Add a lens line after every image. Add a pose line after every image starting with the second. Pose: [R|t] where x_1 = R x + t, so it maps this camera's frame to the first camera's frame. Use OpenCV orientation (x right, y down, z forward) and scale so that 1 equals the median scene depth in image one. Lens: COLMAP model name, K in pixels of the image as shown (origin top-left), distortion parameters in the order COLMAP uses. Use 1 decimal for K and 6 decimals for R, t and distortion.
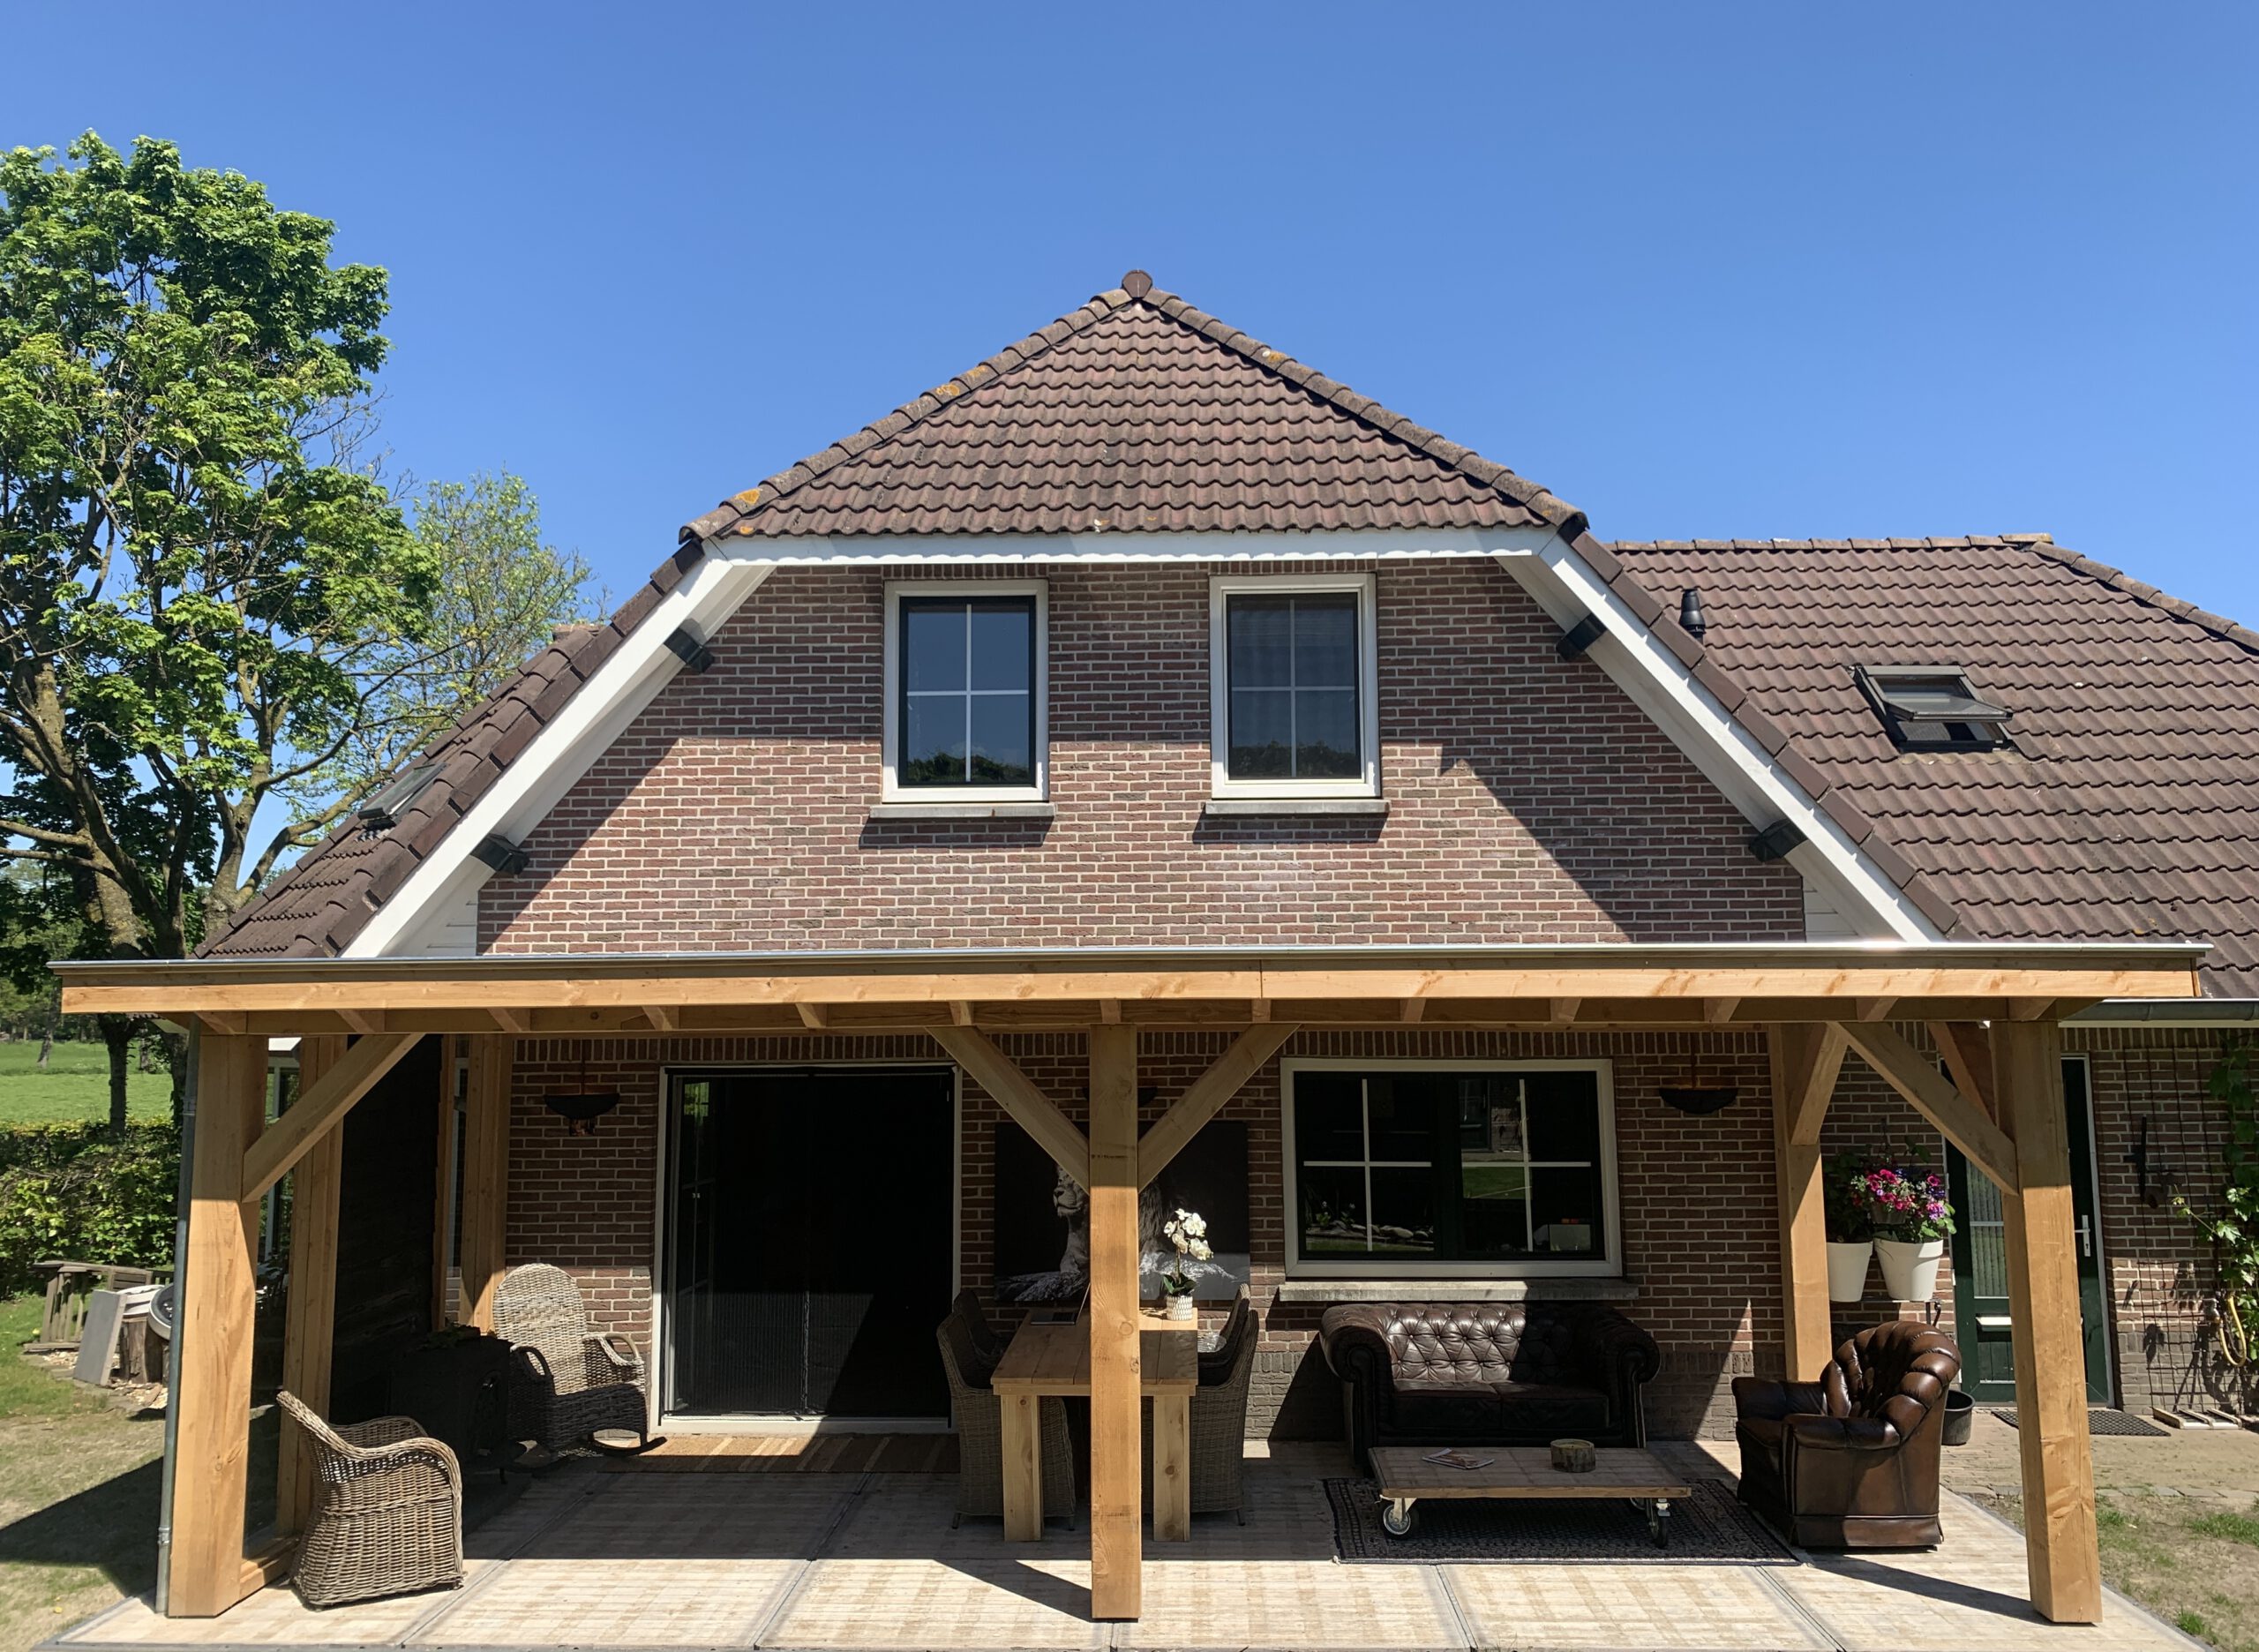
lens RADIAL K [[1736.5, 0, 1126.9], [0, 1736.5, 789.0], [0, 0, 1]] dist [0.068441, -0.122023]
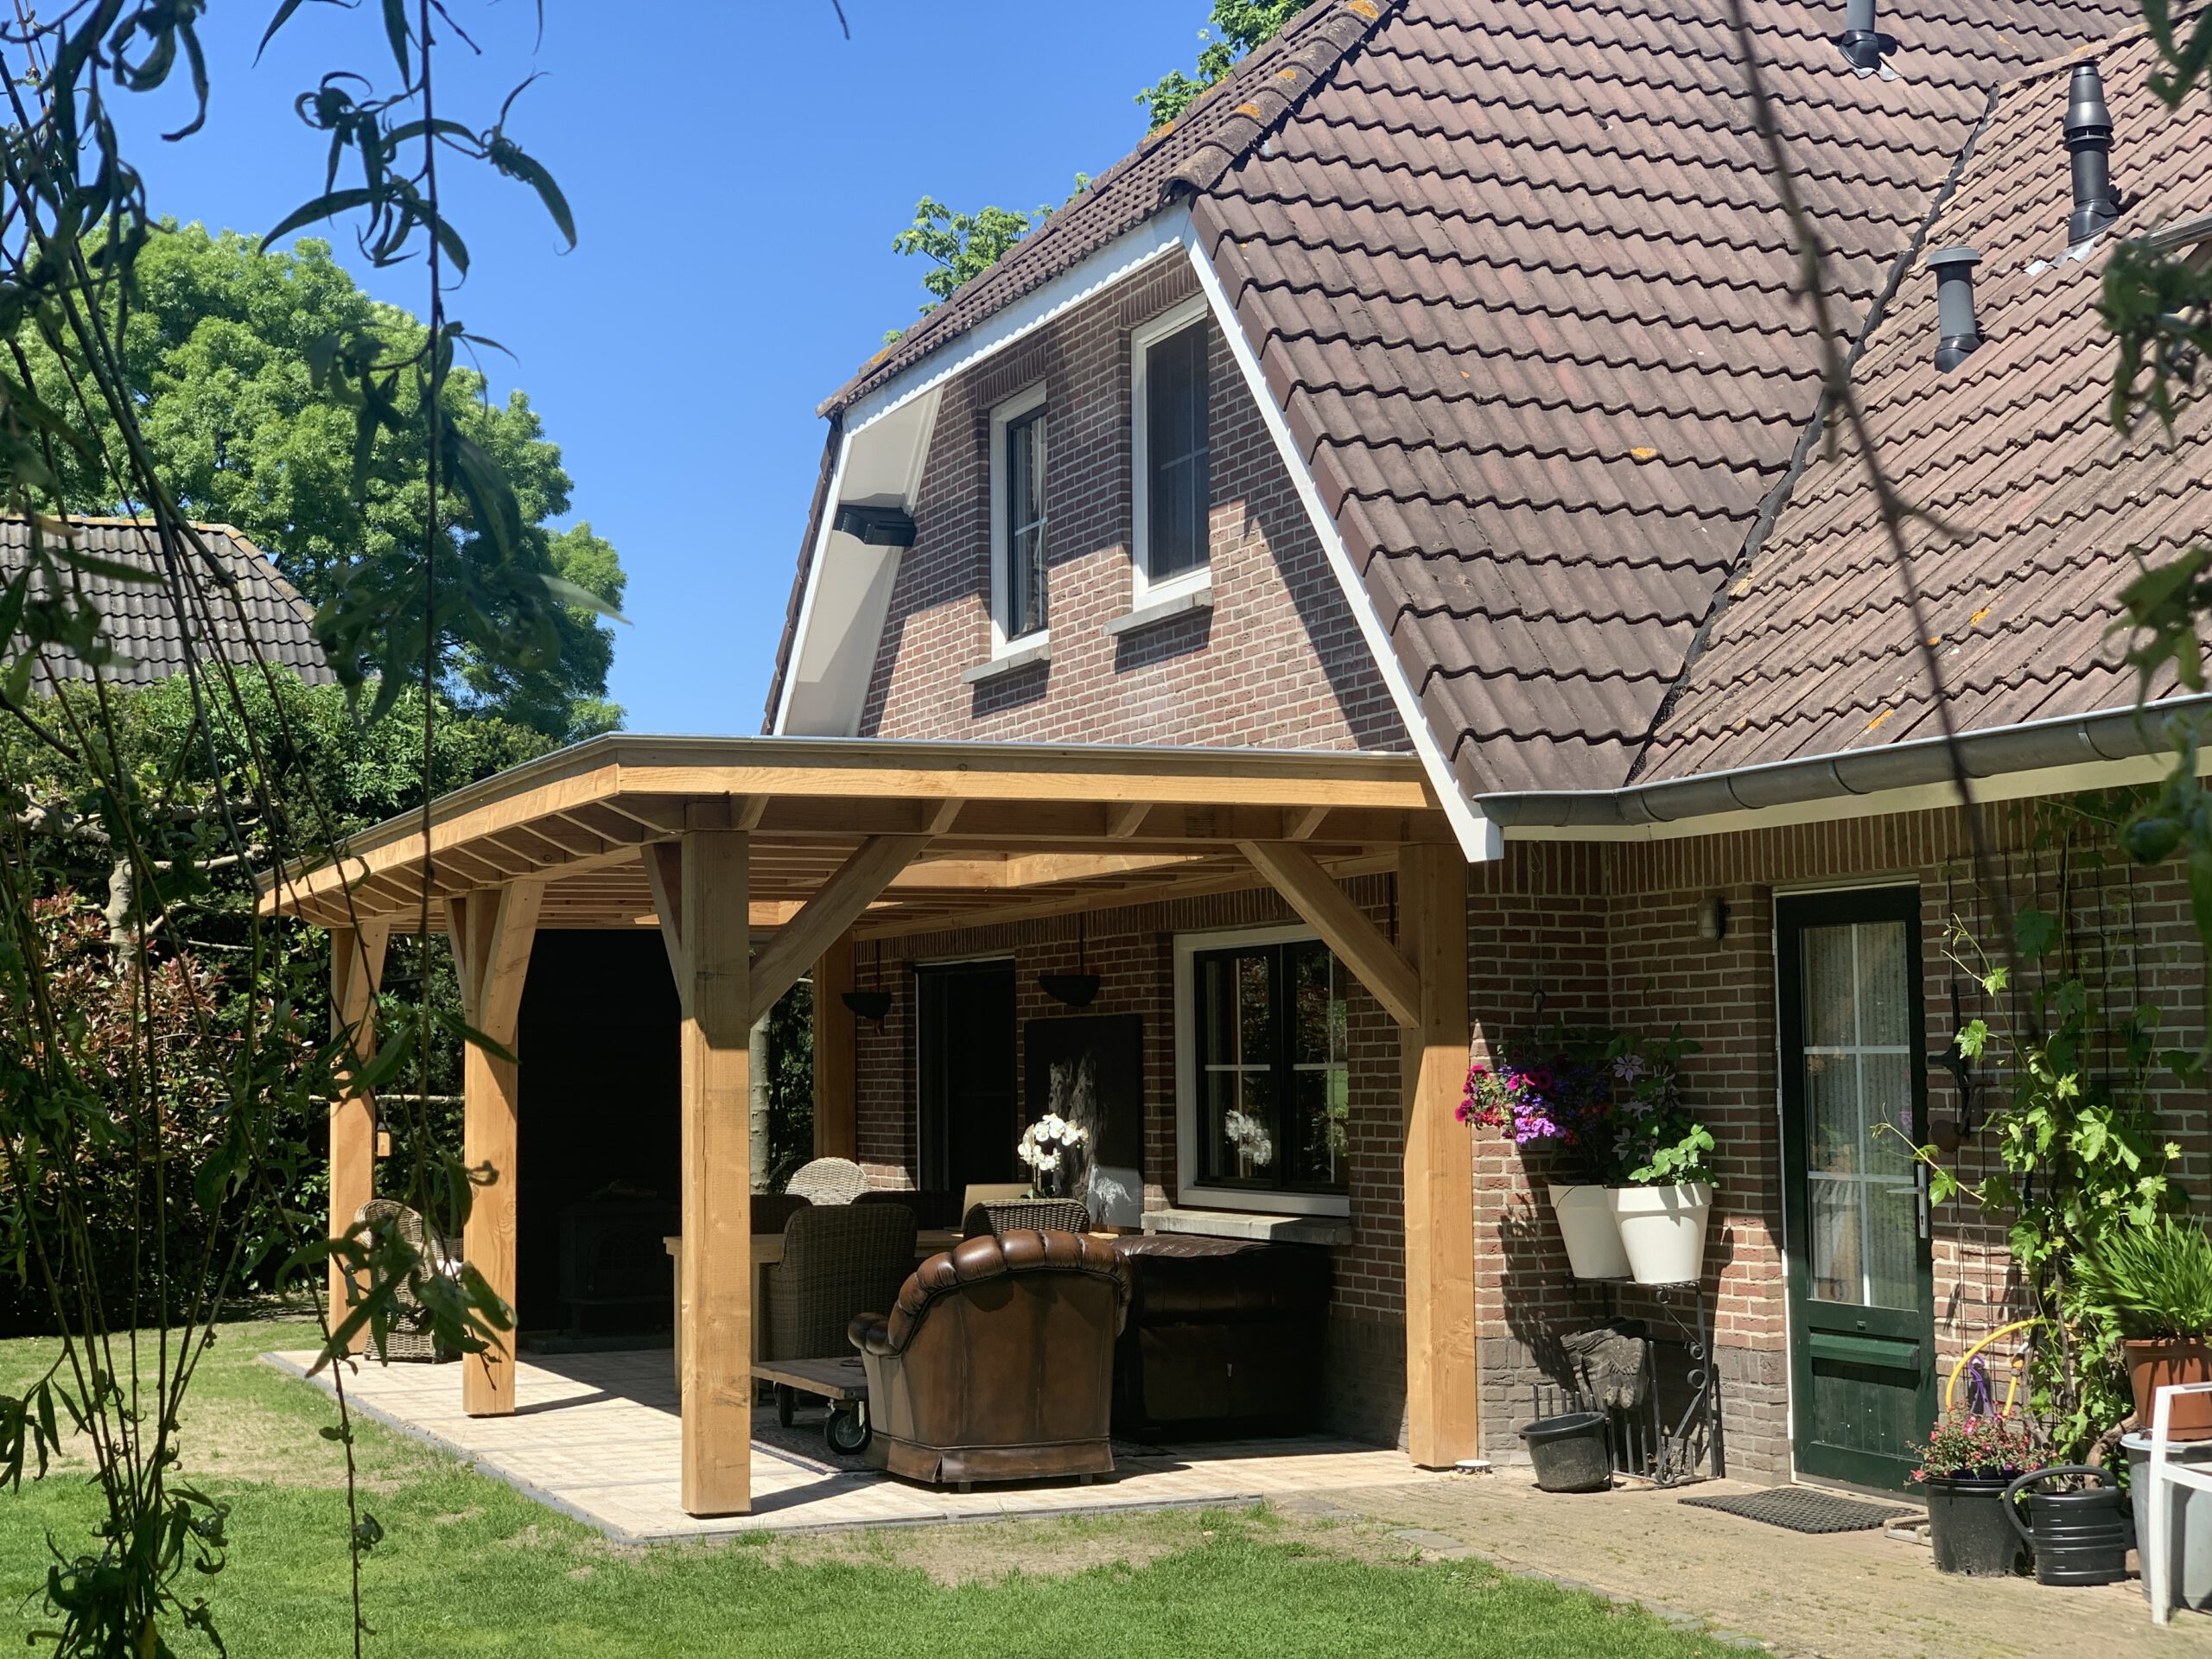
lens RADIAL K [[3320.8, 0, 1106.0], [0, 3320.8, 829.5], [0, 0, 1]] dist [0.038477, 0.079185]
pose [[0.407604, -0.064714, -0.910863, 1.439560], [0.126785, 0.991835, -0.013731, 0.123759], [0.904315, -0.109887, 0.412480, 0.355967]]
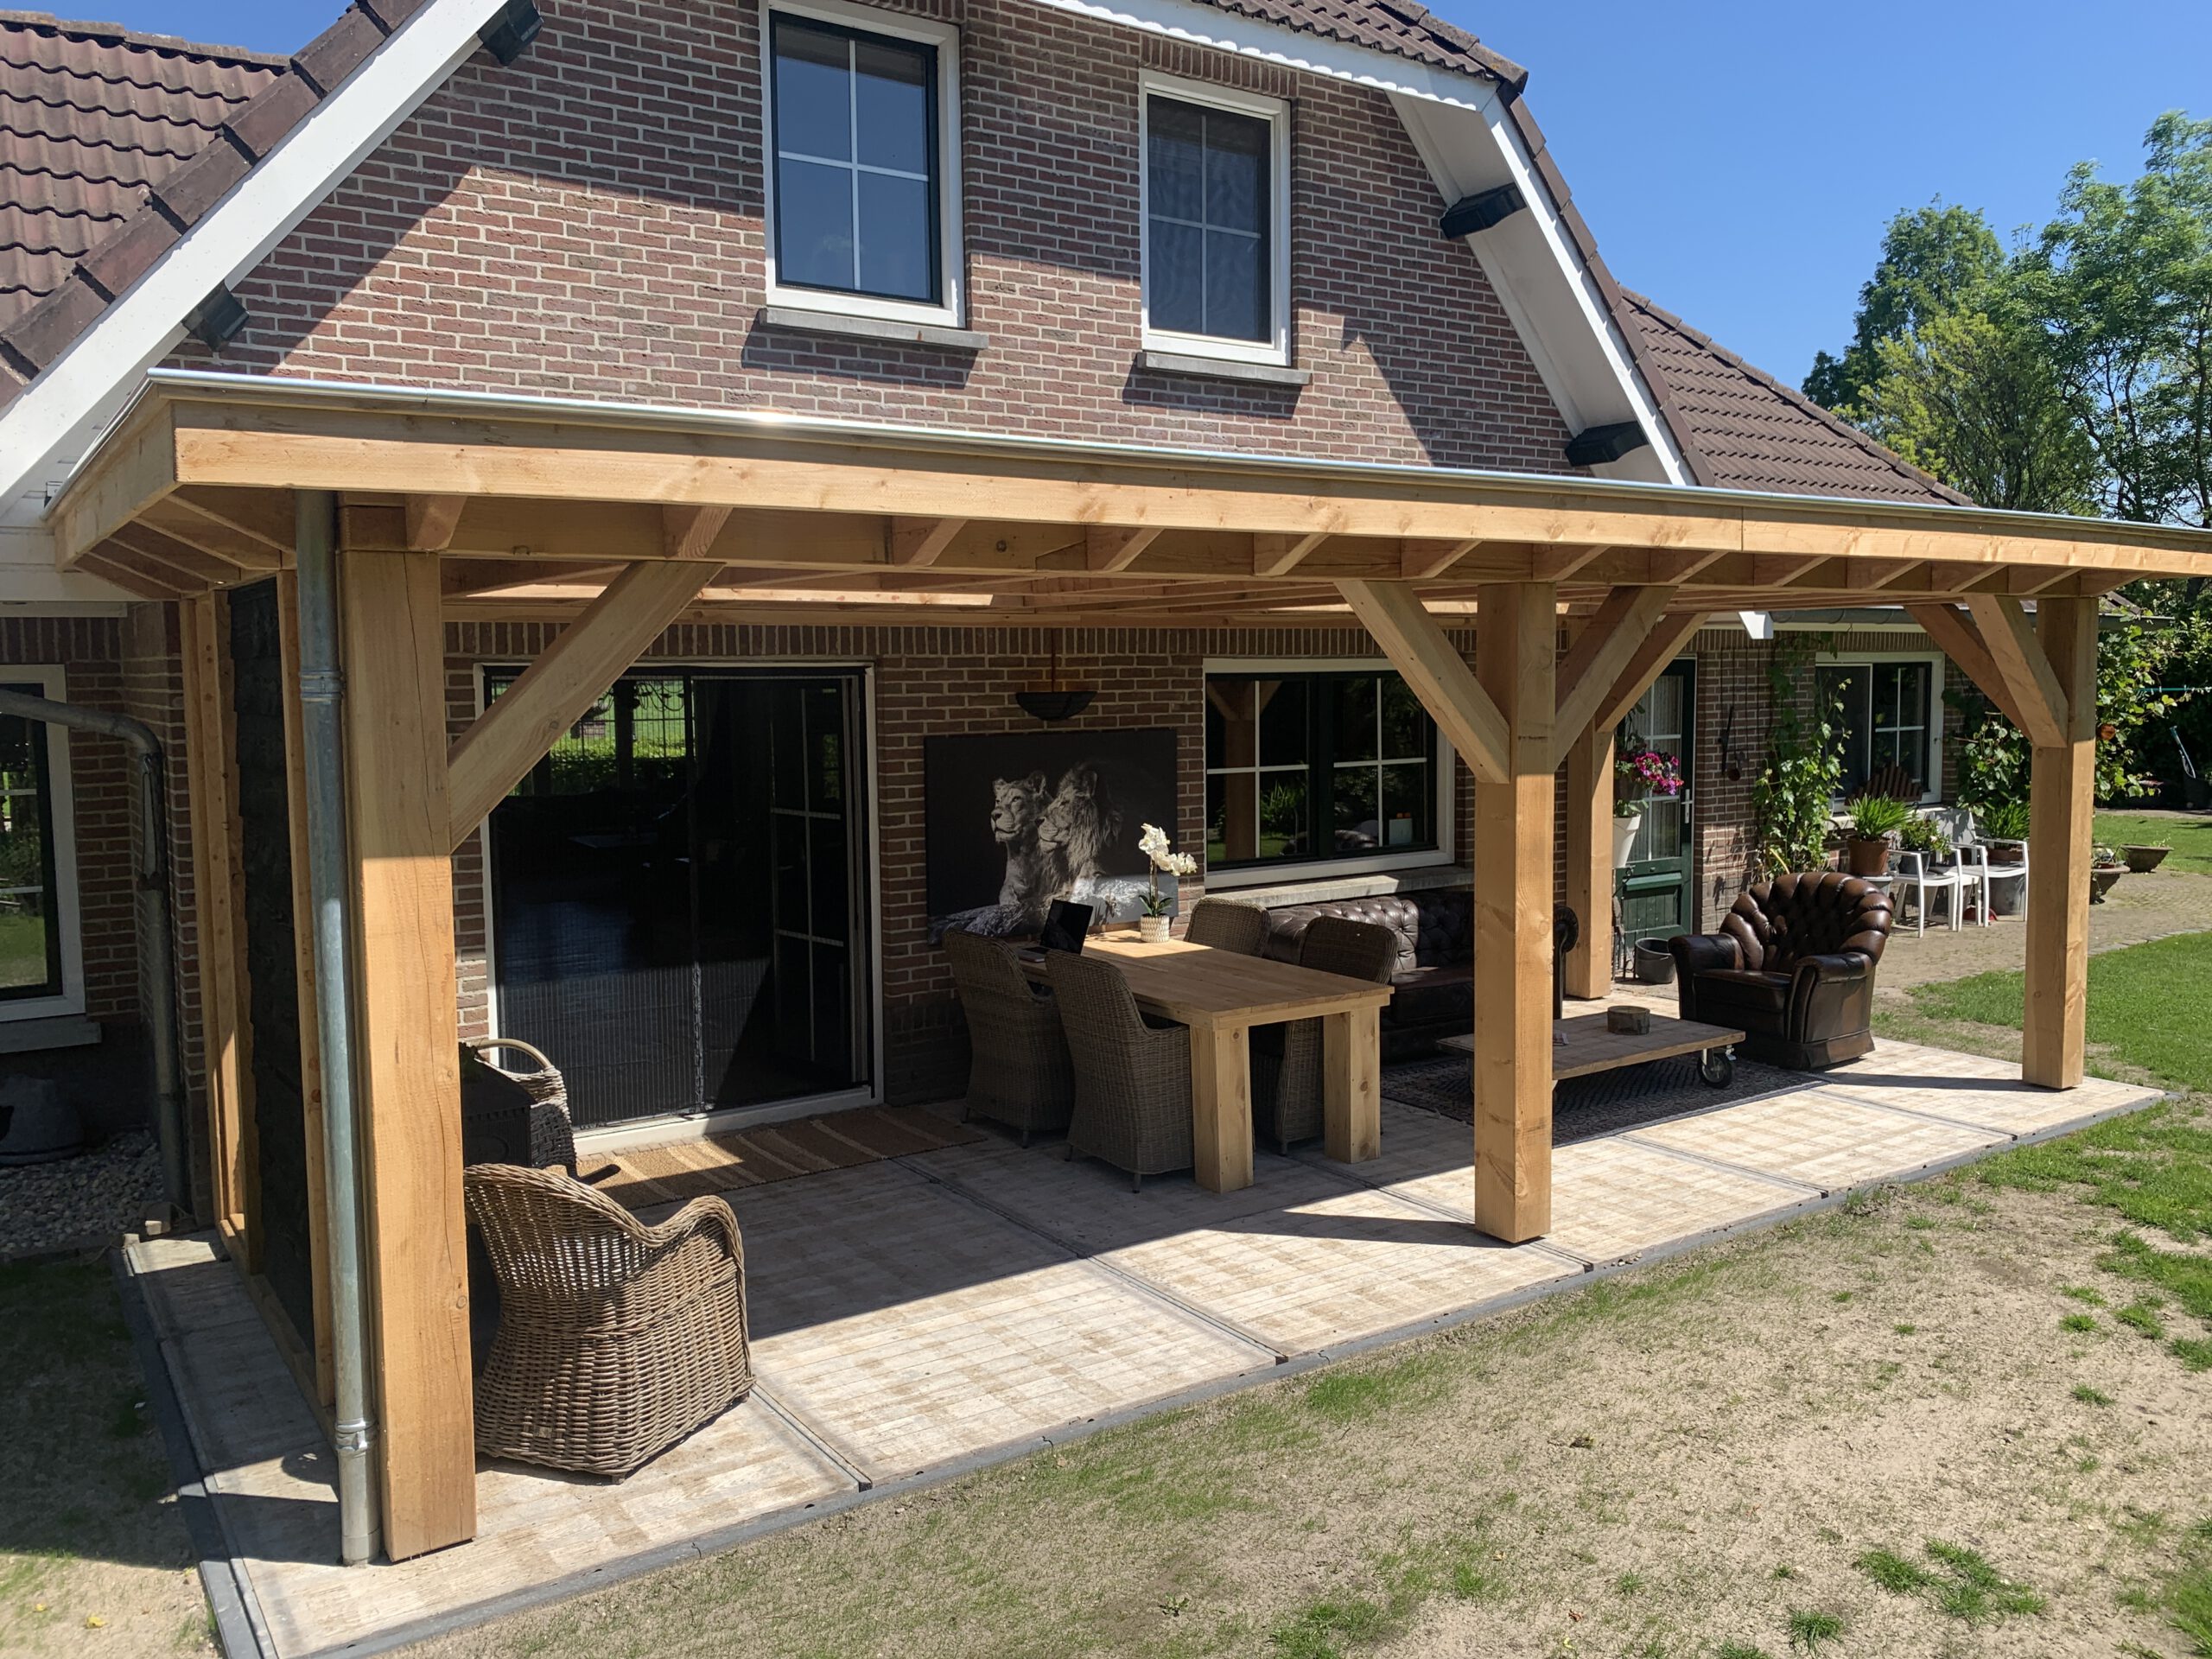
lens RADIAL K [[1694.3, 0, 1104.2], [0, 1694.3, 809.0], [0, 0, 1]] dist [0.057785, -0.087296]
pose [[0.810426, -0.049995, 0.583703, -0.460979], [-0.069295, 0.981177, 0.180251, 0.077407], [-0.581728, -0.186528, 0.791707, 0.320033]]
